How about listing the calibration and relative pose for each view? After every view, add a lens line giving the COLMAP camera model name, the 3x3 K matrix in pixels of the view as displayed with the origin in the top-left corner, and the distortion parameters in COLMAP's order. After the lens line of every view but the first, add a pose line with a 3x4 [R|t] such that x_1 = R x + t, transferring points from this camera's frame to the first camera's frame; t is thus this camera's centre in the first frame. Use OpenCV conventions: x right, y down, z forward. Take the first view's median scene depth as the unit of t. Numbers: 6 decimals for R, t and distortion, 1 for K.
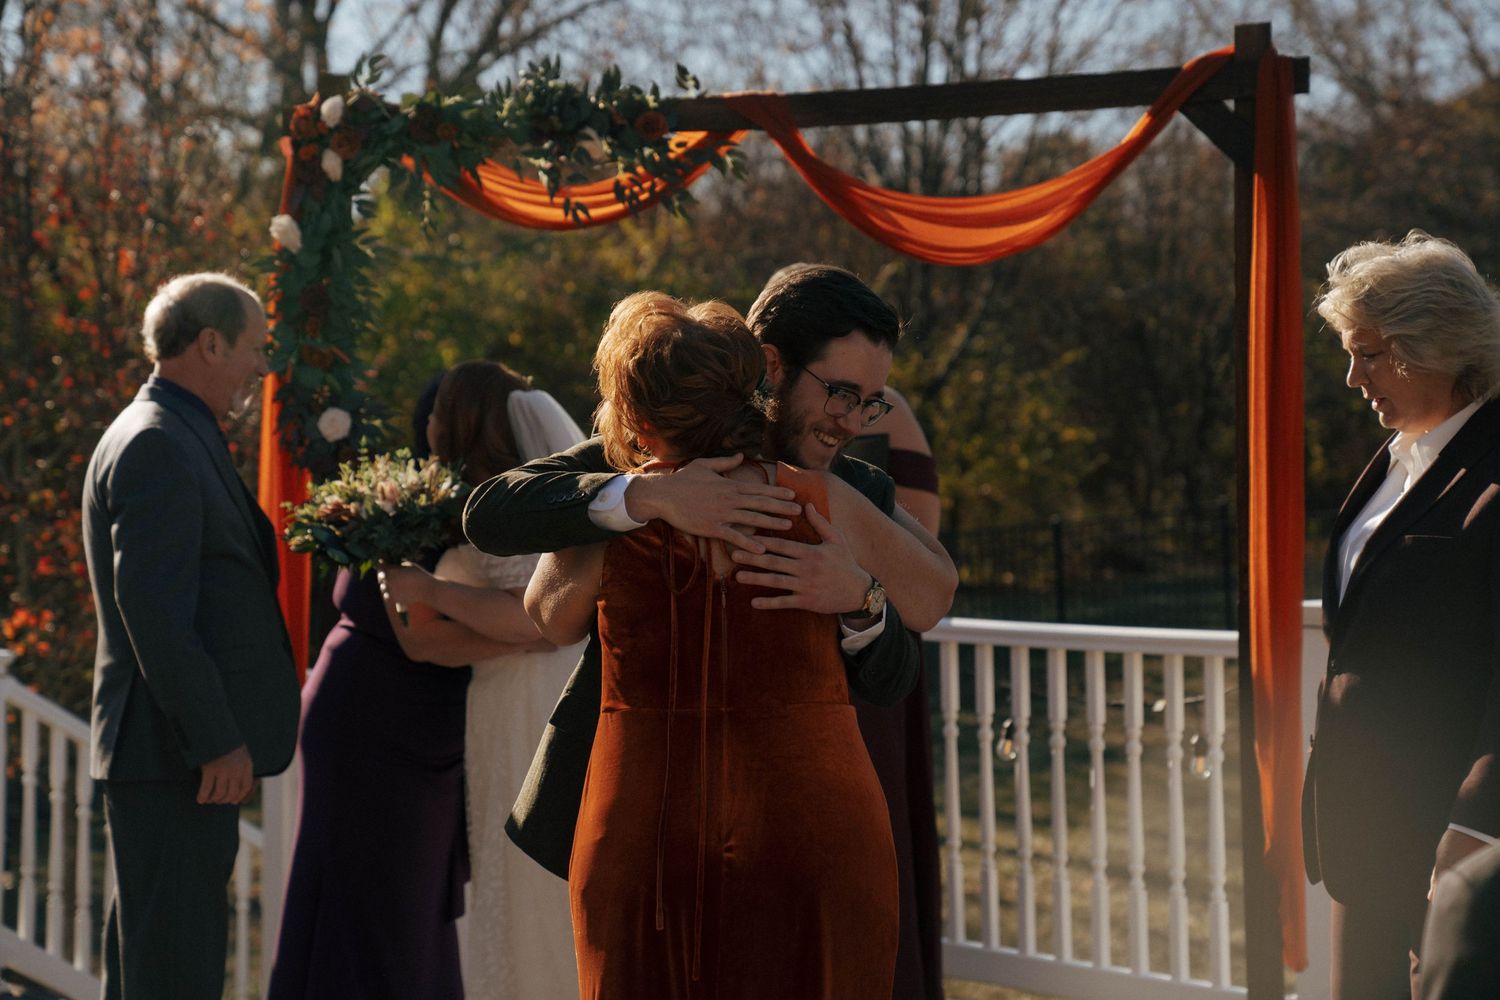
lens RADIAL K [[2990.2, 0, 750.0], [0, 2990.2, 500.0], [0, 0, 1]] dist [0.429822, -0.060416]
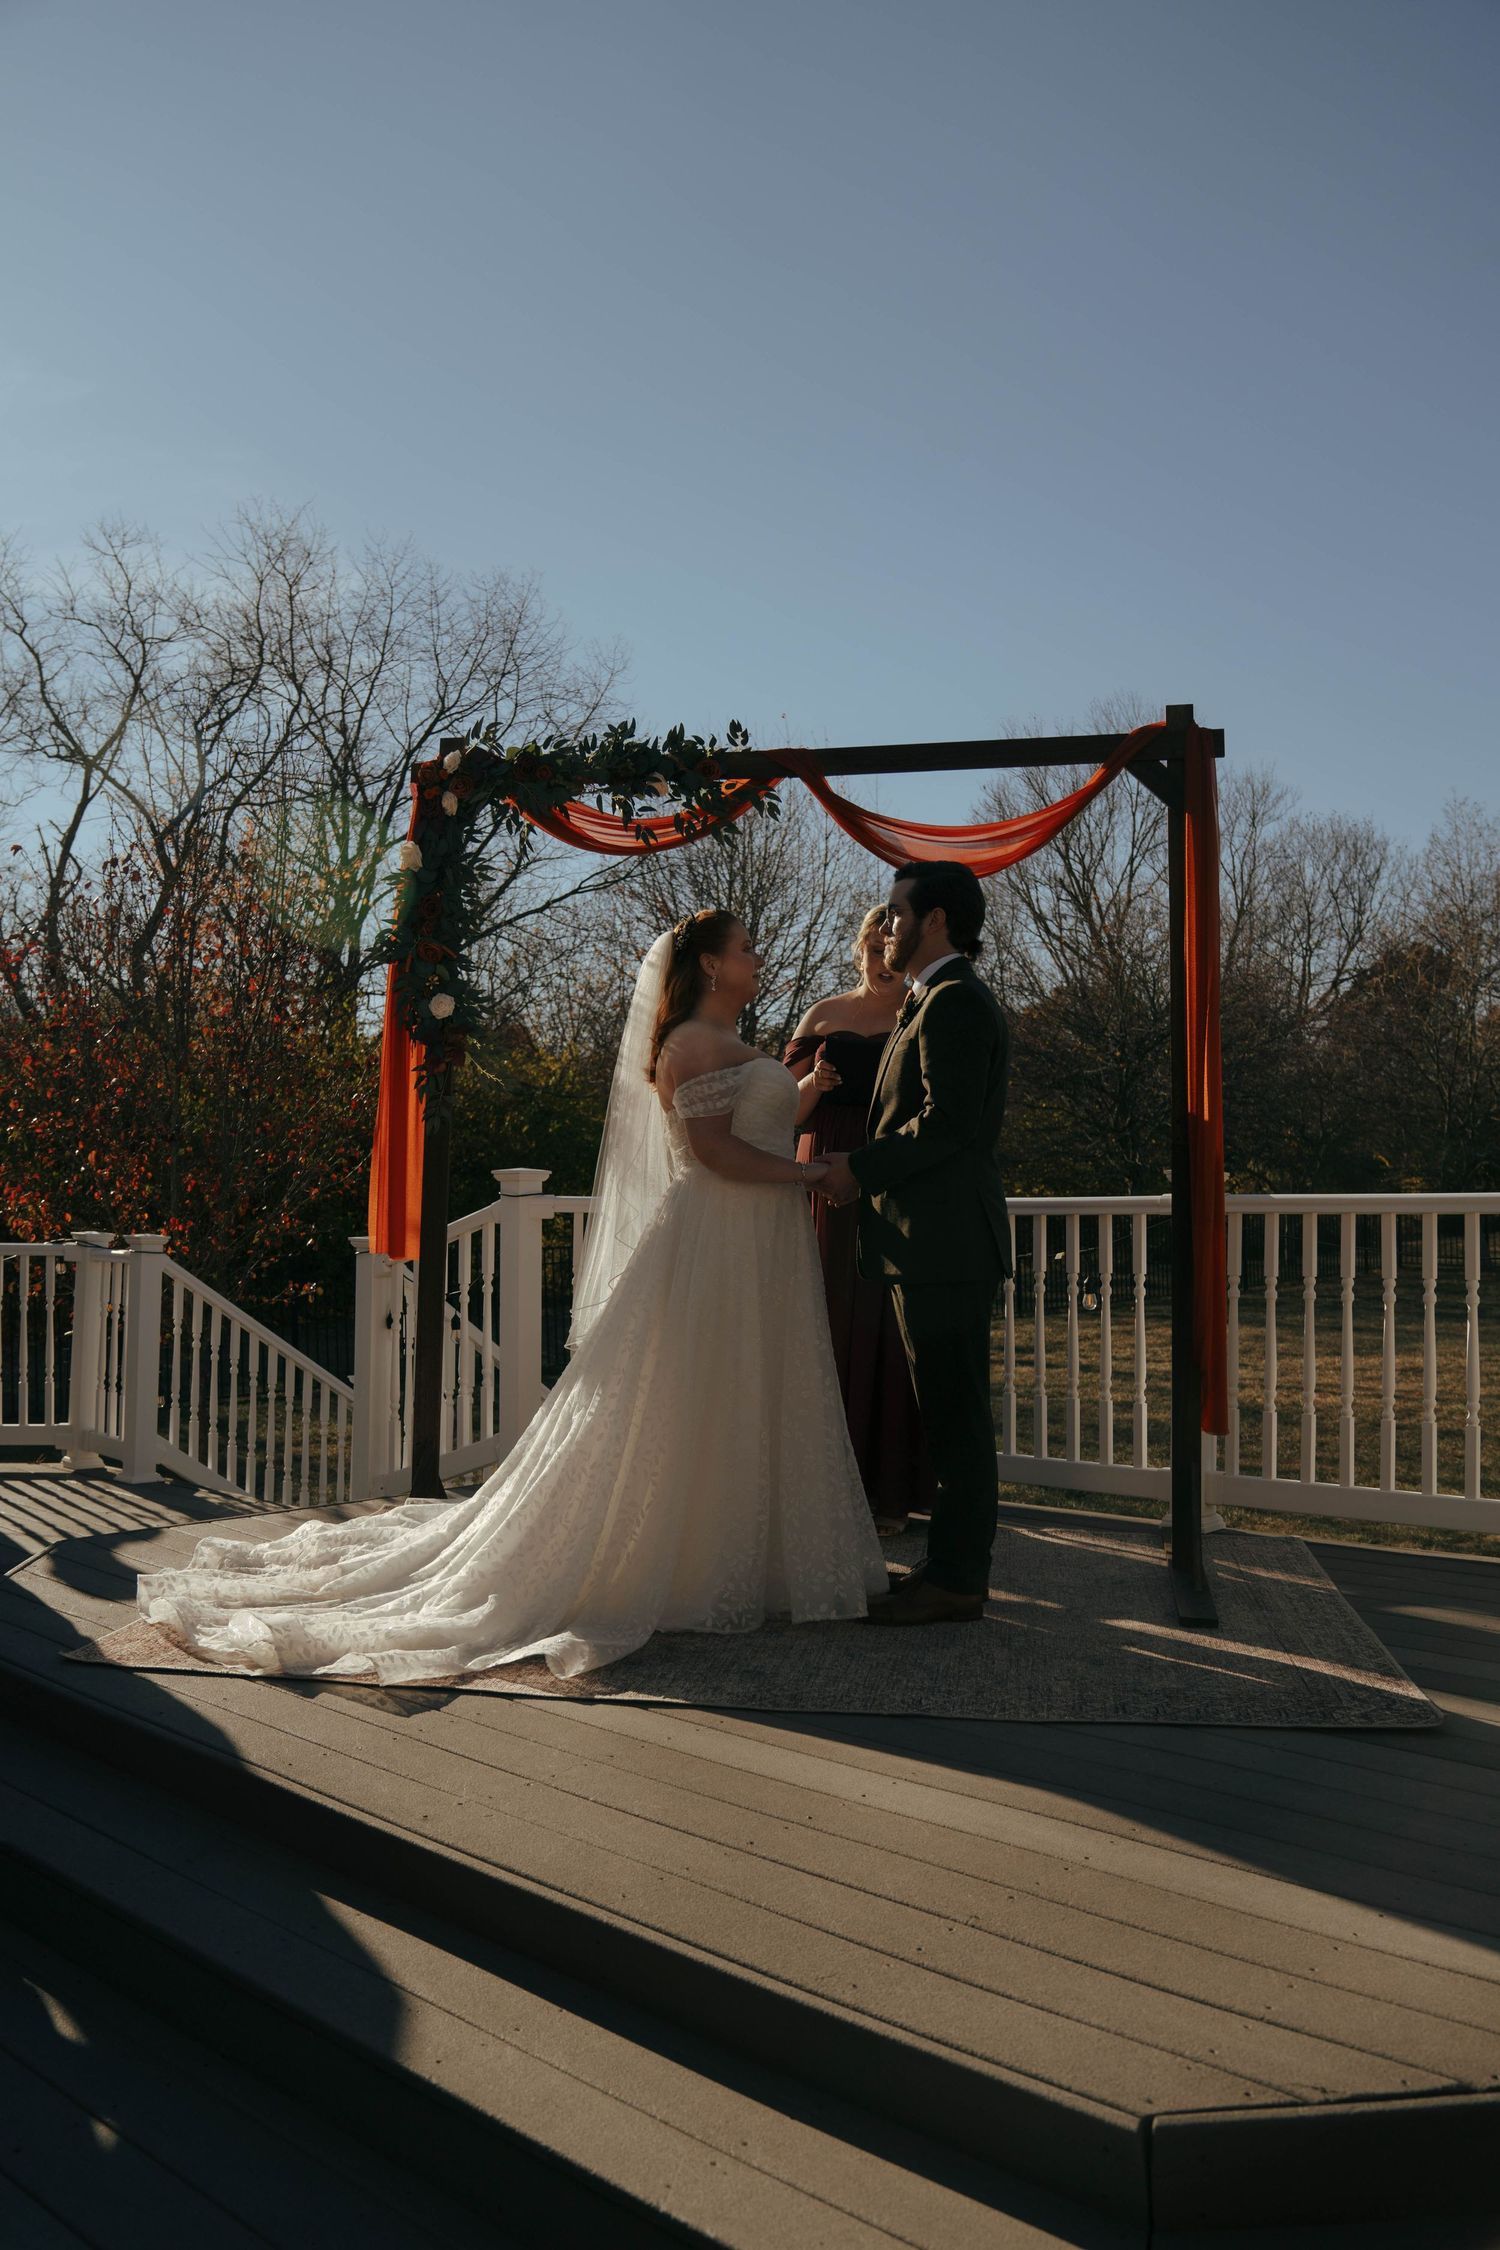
lens RADIAL K [[1754.9, 0, 750.0], [0, 1754.9, 1125.0], [0, 0, 1]] dist [-0.062542, 0.003383]
pose [[0.995140, 0.025806, 0.095030, -0.079995], [-0.018425, 0.996803, -0.077747, 0.080176], [-0.096733, 0.075618, 0.992434, 0.274655]]
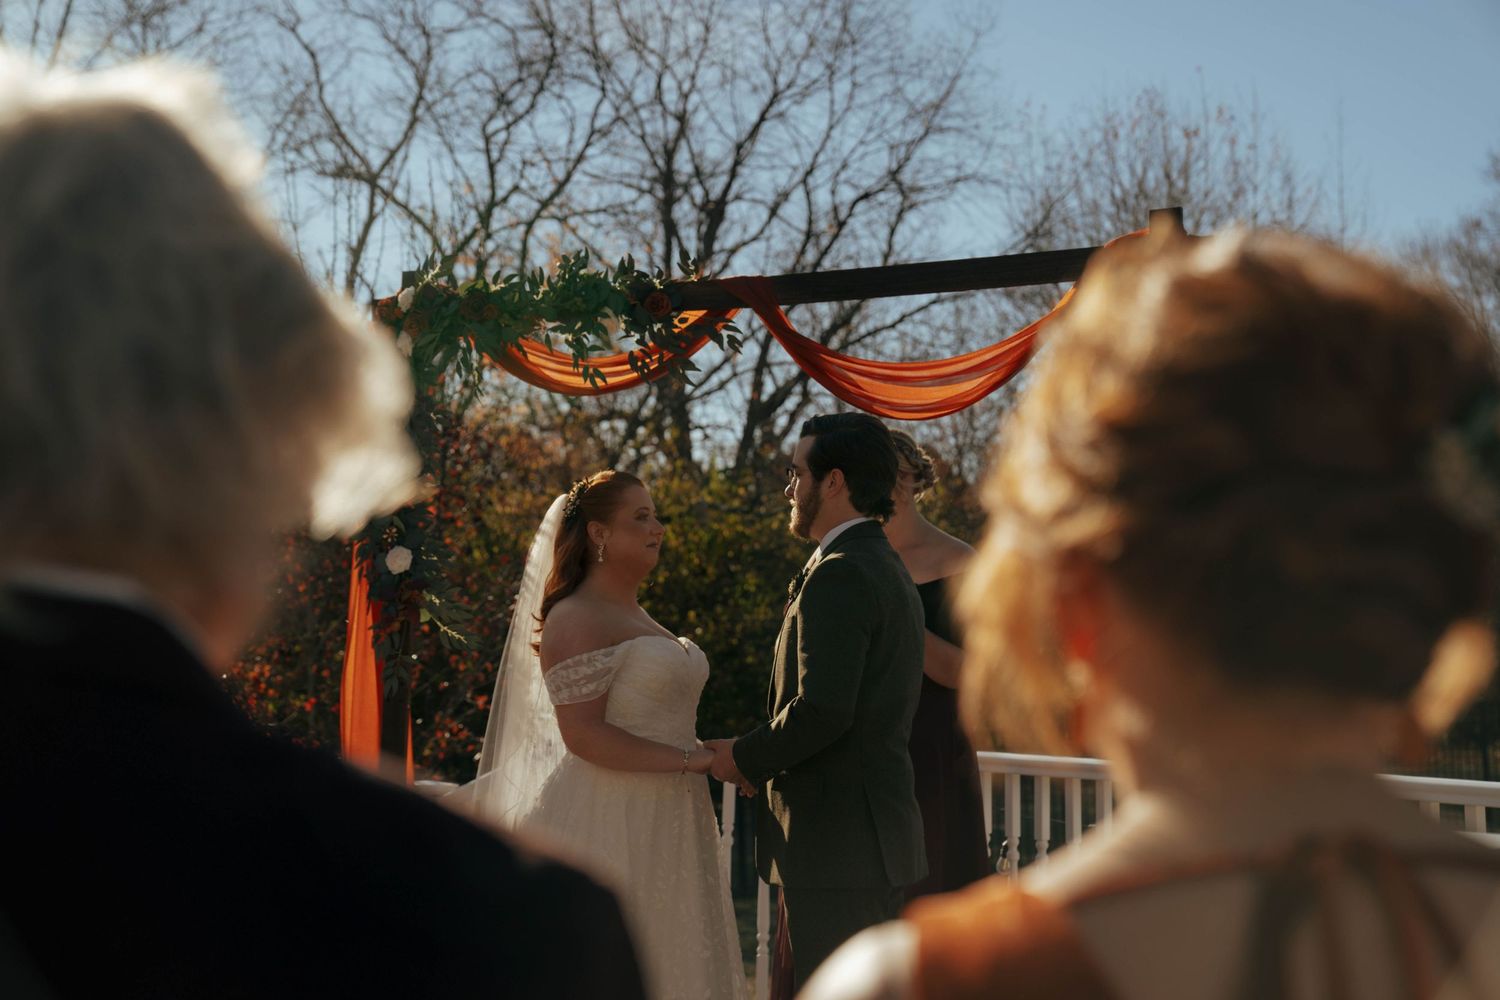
lens RADIAL K [[2156.5, 0, 750.0], [0, 2156.5, 500.0], [0, 0, 1]] dist [0.149265, -0.028214]
pose [[0.990002, 0.012438, -0.140501, 0.119563], [-0.026426, 0.994822, -0.098138, 0.031782], [0.138553, 0.100870, 0.985205, 0.185852]]
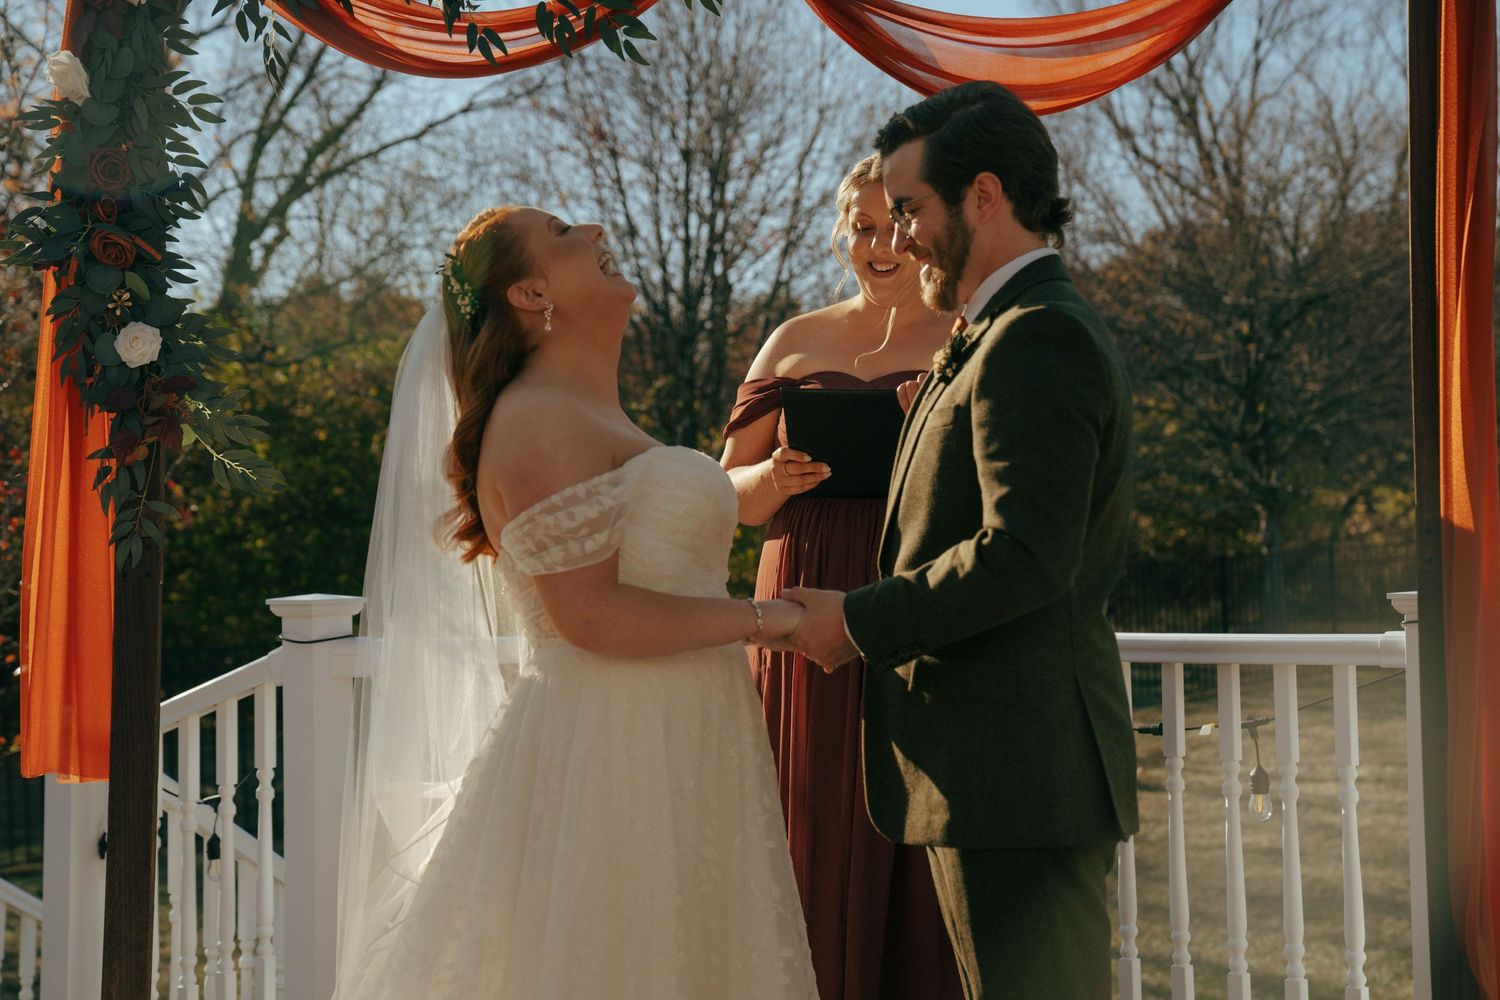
lens RADIAL K [[2390.4, 0, 794.6], [0, 2390.4, 499.5], [0, 0, 1]] dist [0.236330, -0.032458]
pose [[0.992498, 0.000459, 0.122256, -0.054630], [0.005295, 0.998894, -0.046730, 0.040547], [-0.122142, 0.047027, 0.991398, 0.417057]]
